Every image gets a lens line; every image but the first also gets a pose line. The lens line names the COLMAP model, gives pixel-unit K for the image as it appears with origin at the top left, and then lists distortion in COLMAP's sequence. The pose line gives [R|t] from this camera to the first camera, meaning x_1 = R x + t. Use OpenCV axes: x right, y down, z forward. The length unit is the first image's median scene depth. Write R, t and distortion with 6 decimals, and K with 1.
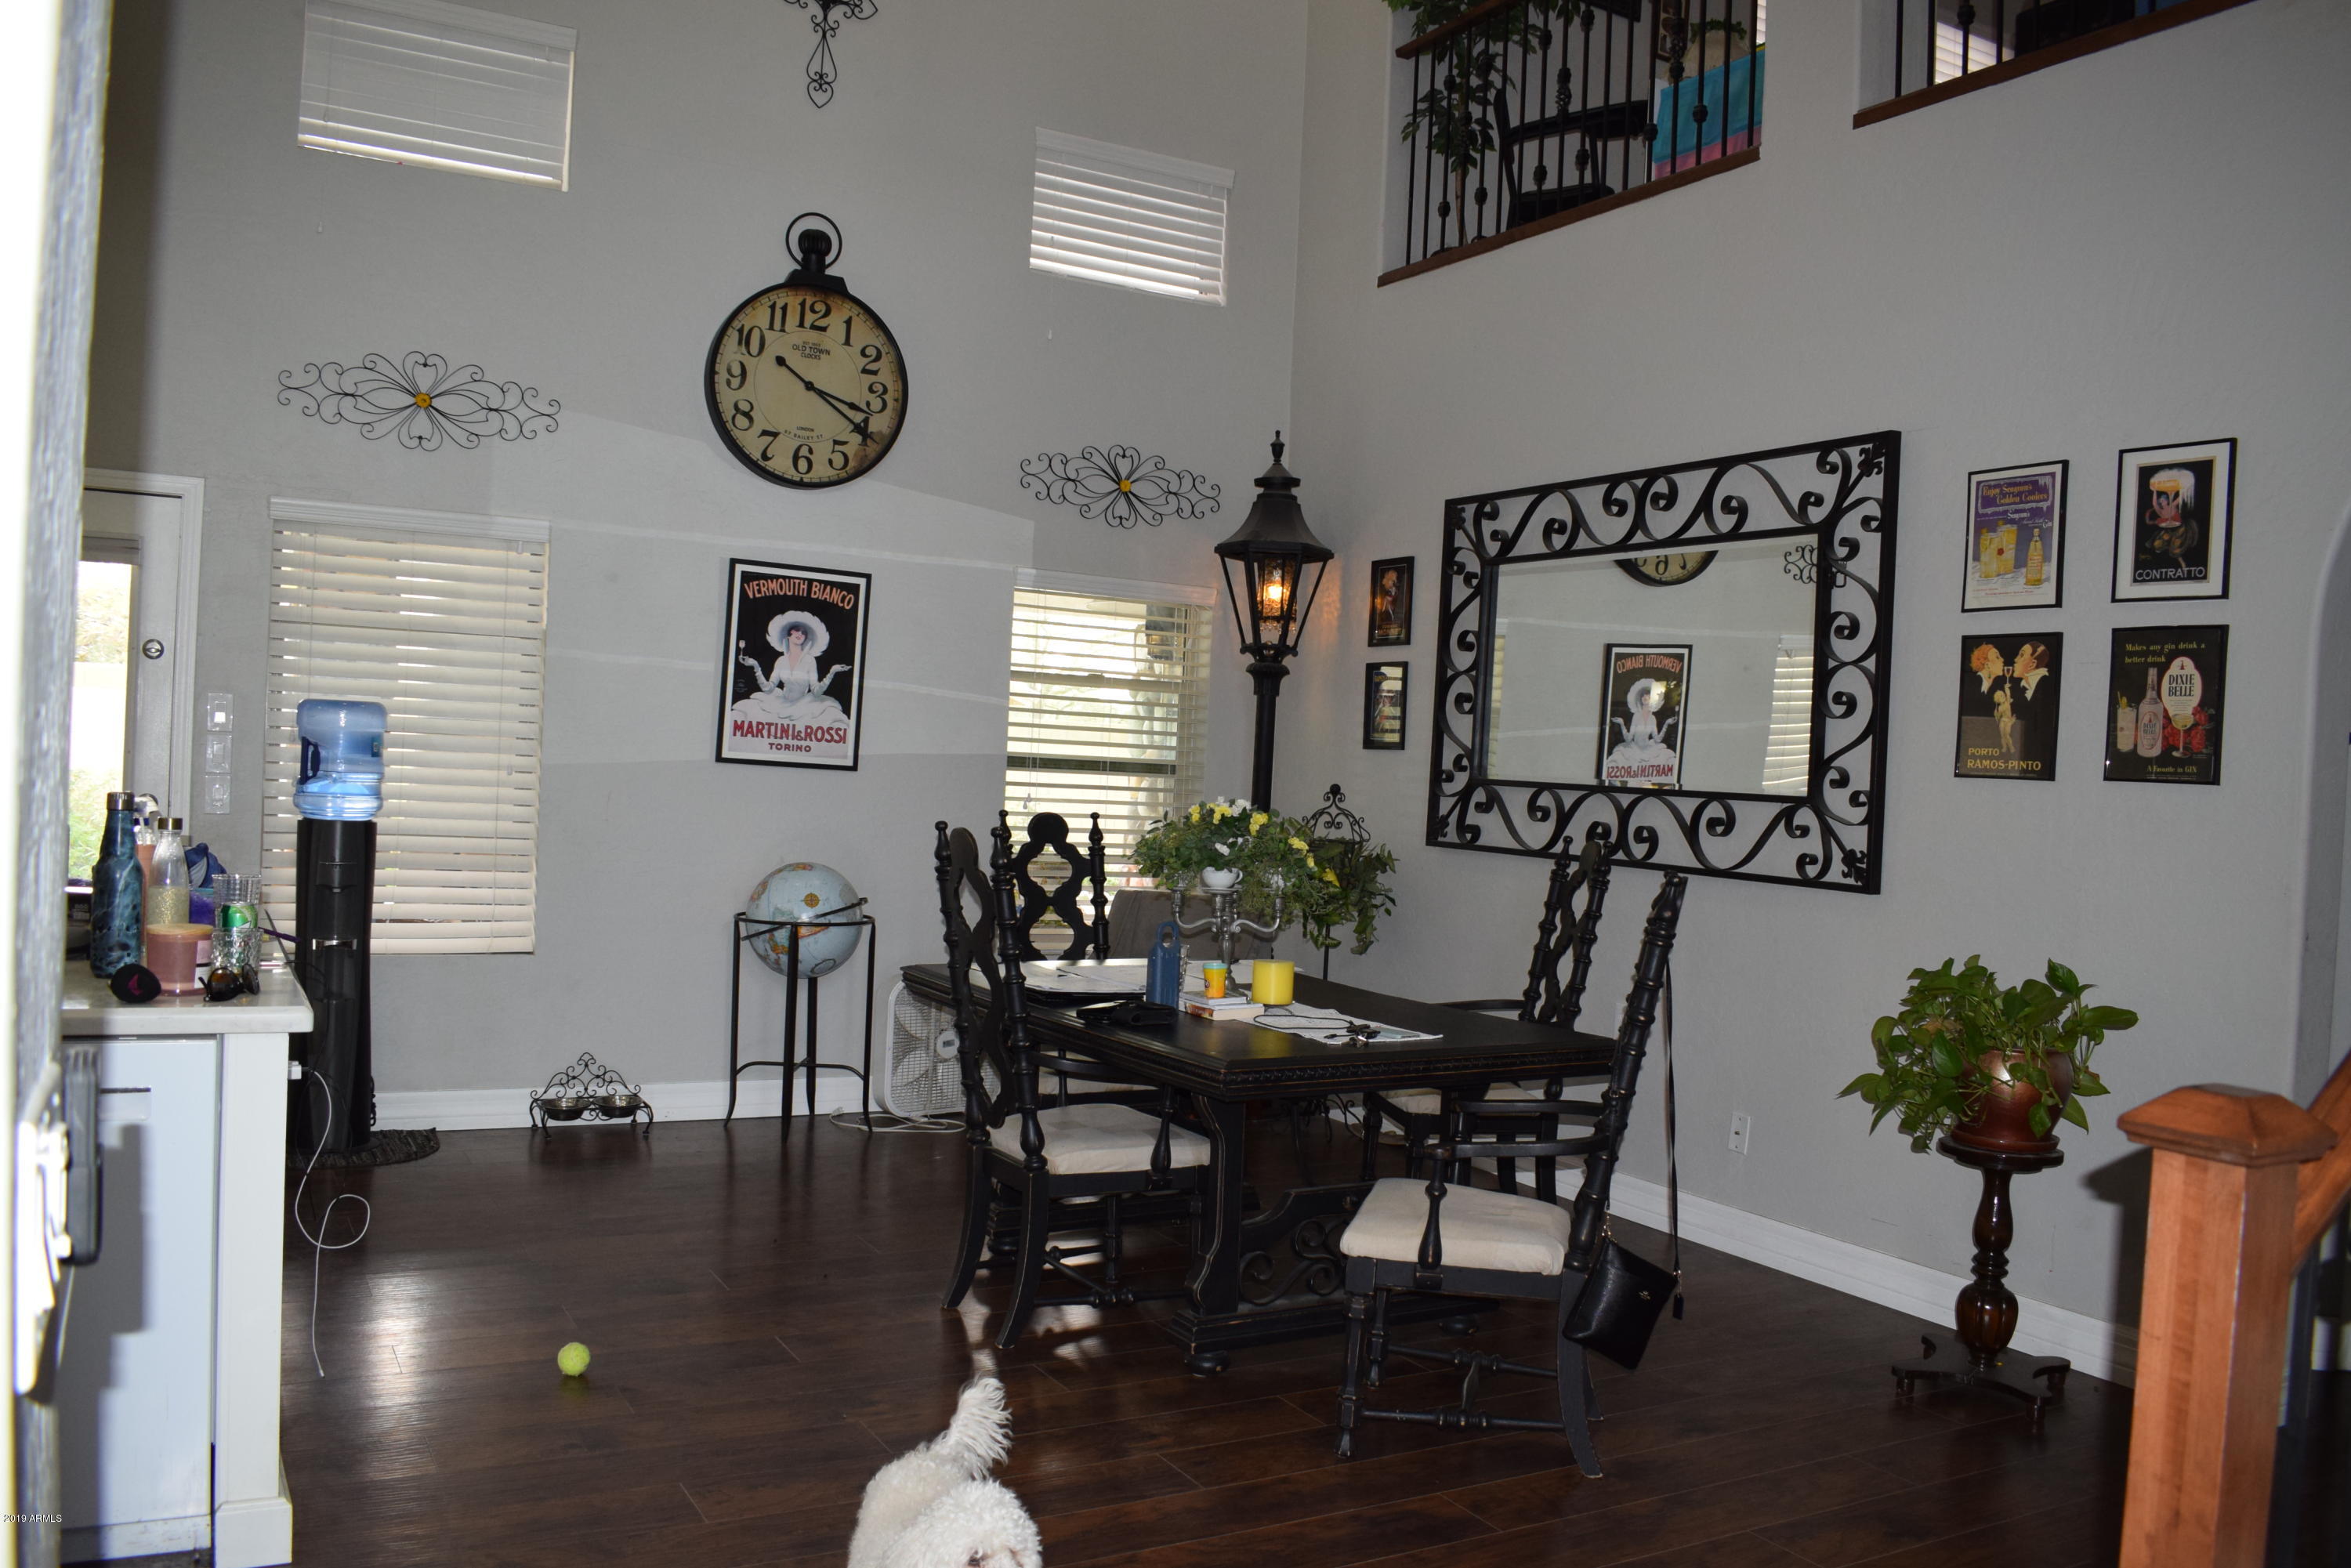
lens RADIAL K [[1873.2, 0, 1185.4], [0, 1873.2, 800.2], [0, 0, 1]] dist [-0.094272, 0.018050]
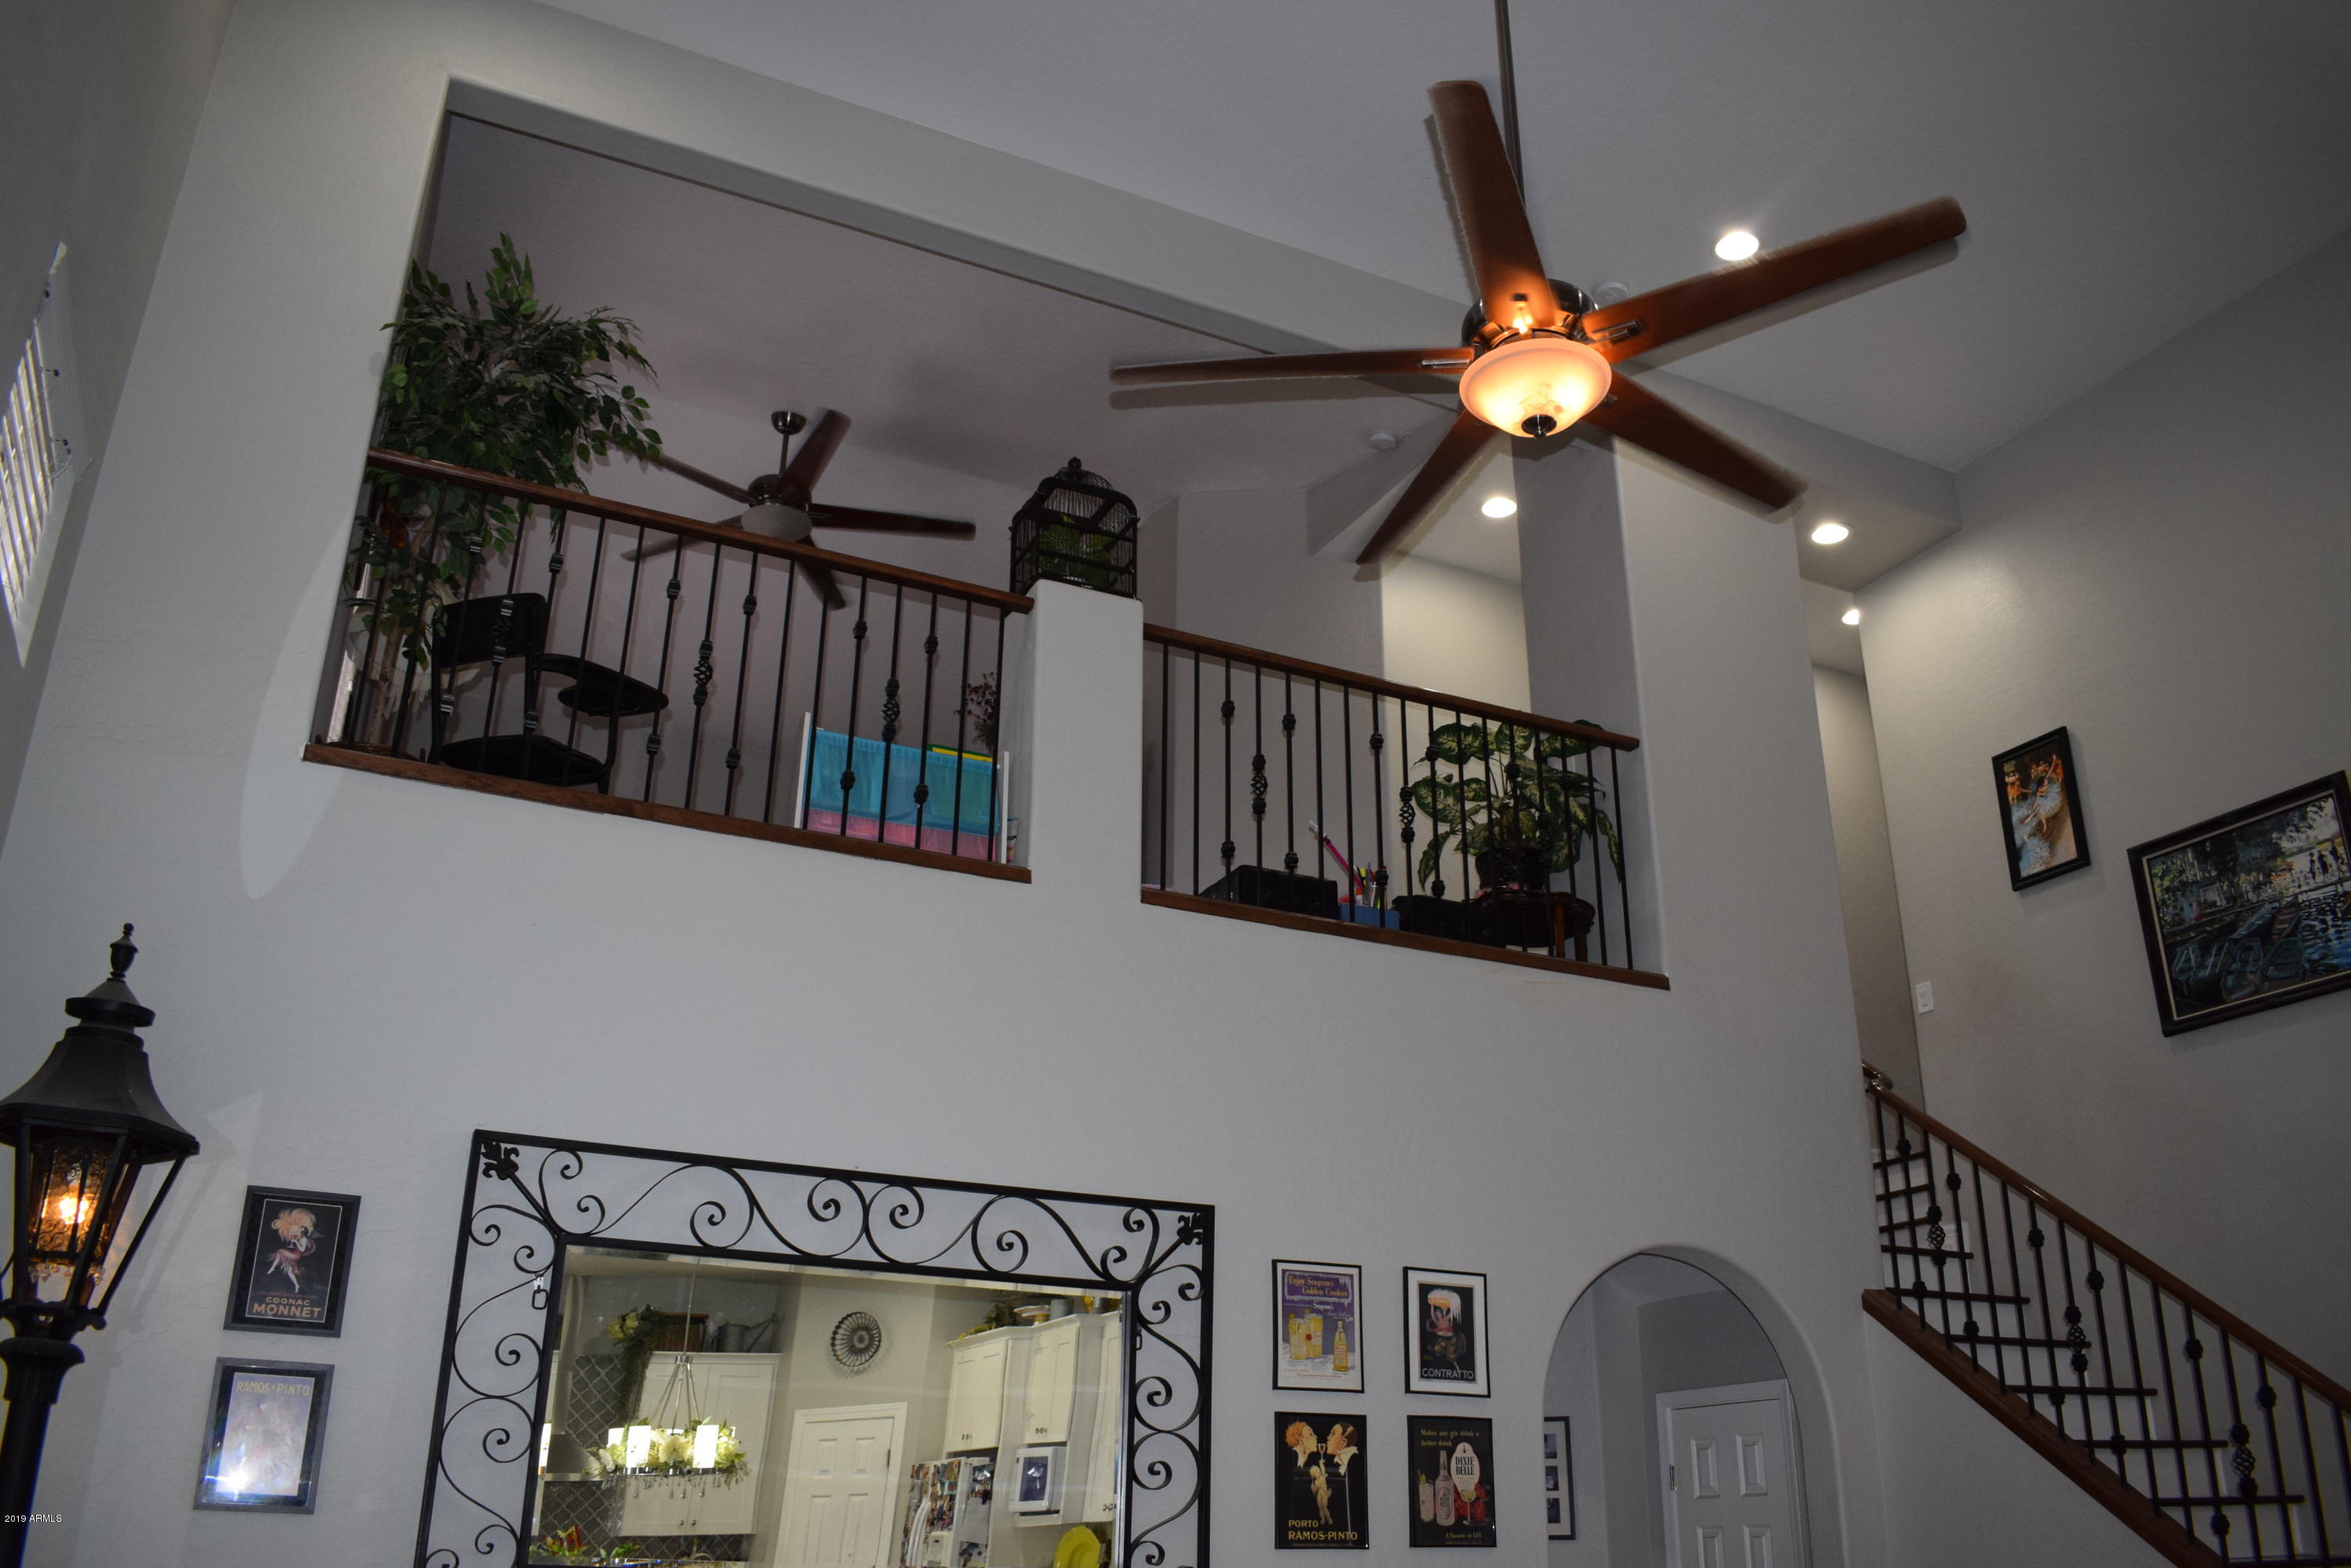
lens RADIAL K [[1864.0, 0, 1184.3], [0, 1864.0, 806.4], [0, 0, 1]] dist [-0.096462, 0.016647]
pose [[0.046181, 0.330225, 0.942772, -0.698435], [0.014910, 0.943446, -0.331192, -0.064722], [-0.998822, 0.029351, 0.038646, 0.971752]]
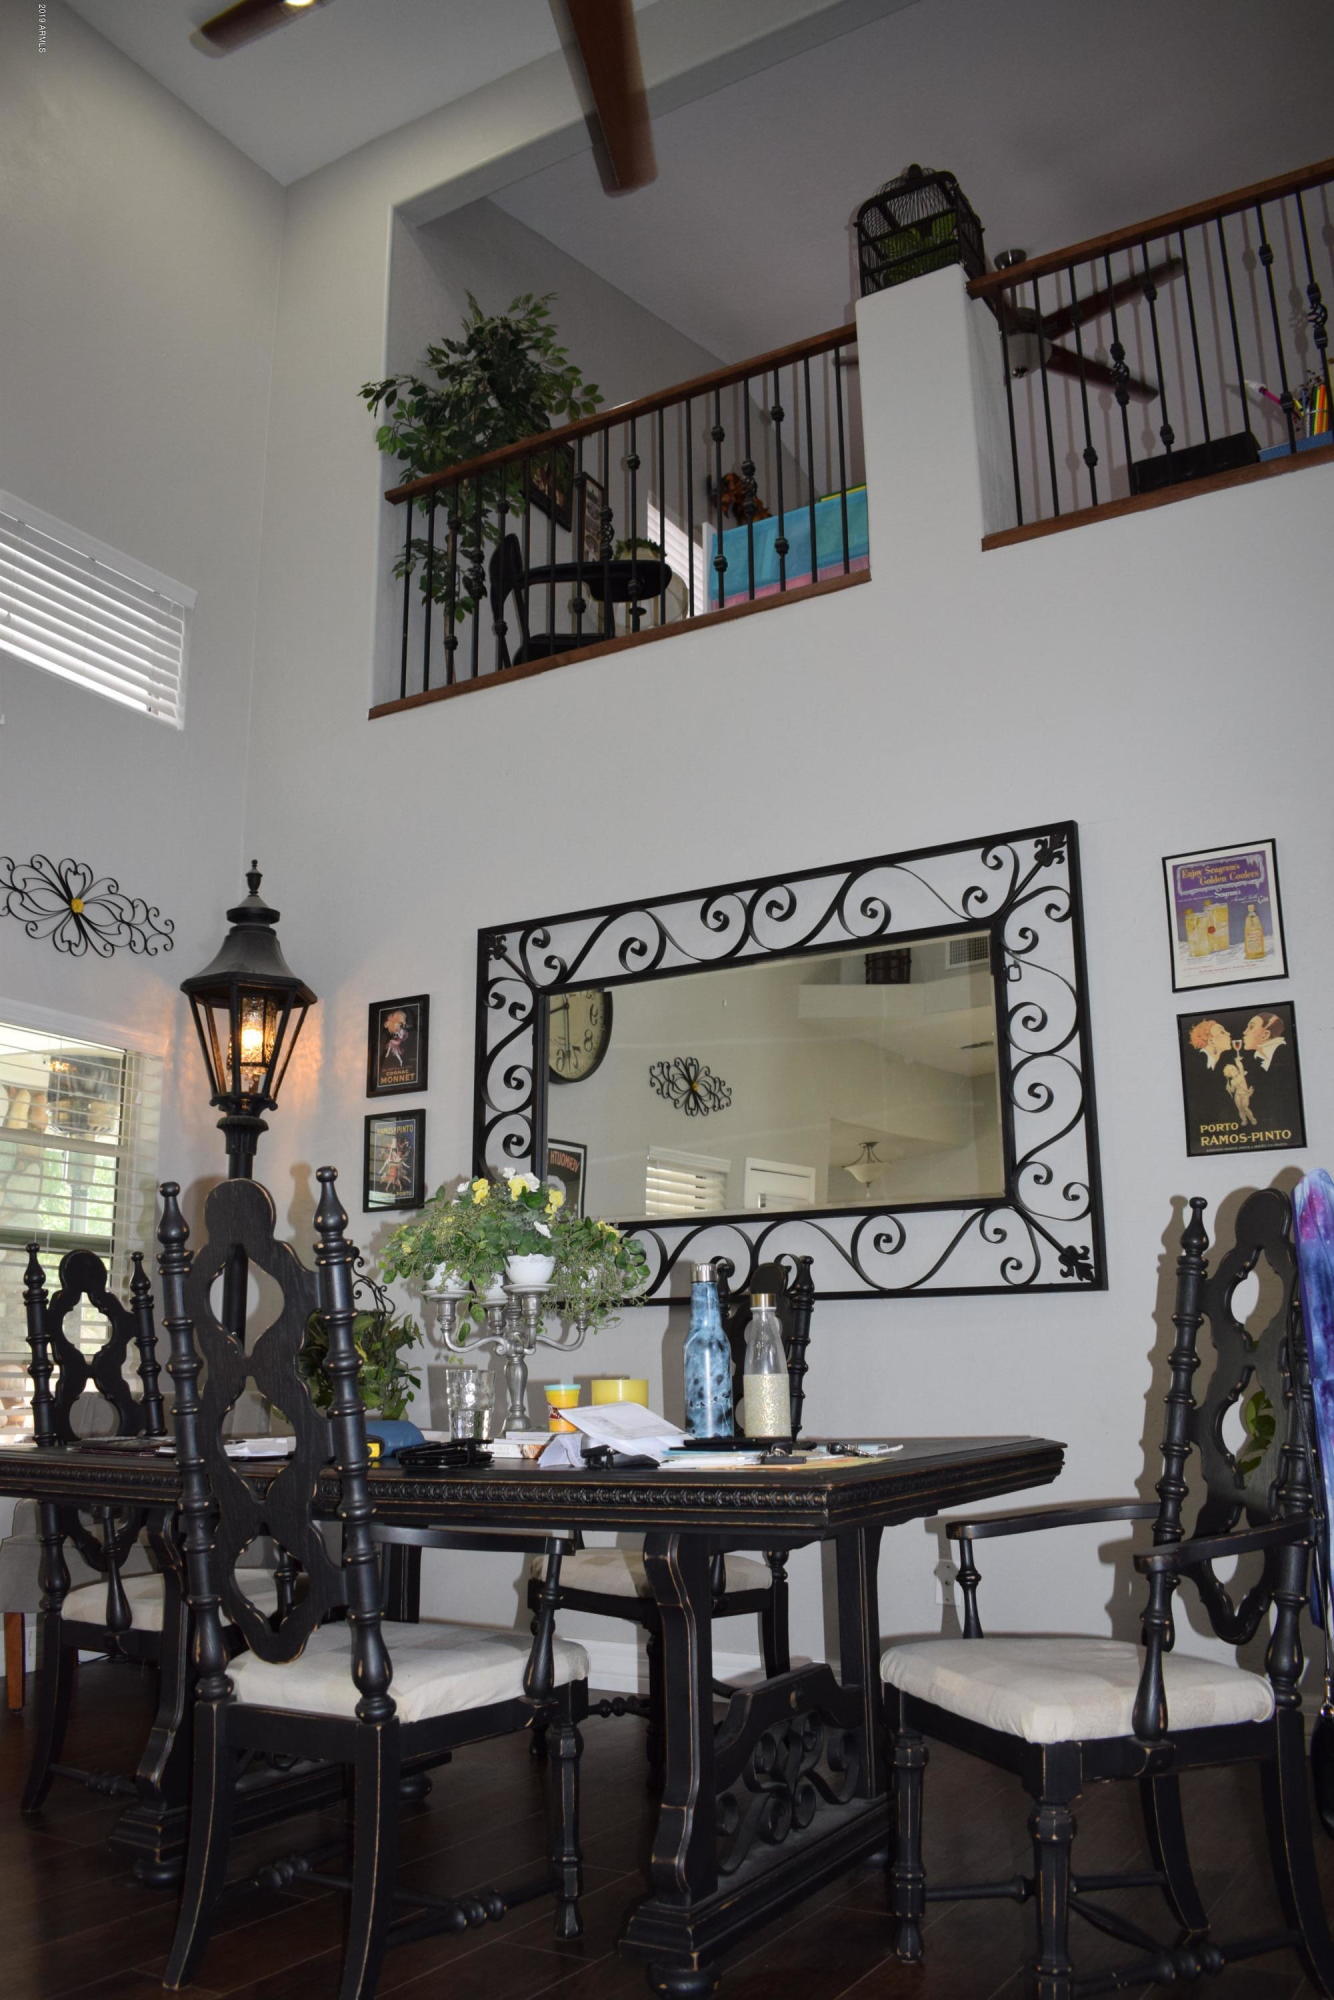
lens RADIAL K [[1624.6, 0, 662.6], [0, 1624.6, 1005.0], [0, 0, 1]] dist [-0.094934, 0.020483]
pose [[0.864917, 0.057424, 0.498619, -0.242517], [0.061051, 0.974021, -0.218074, 0.075229], [-0.498188, 0.219057, 0.838941, 0.397293]]
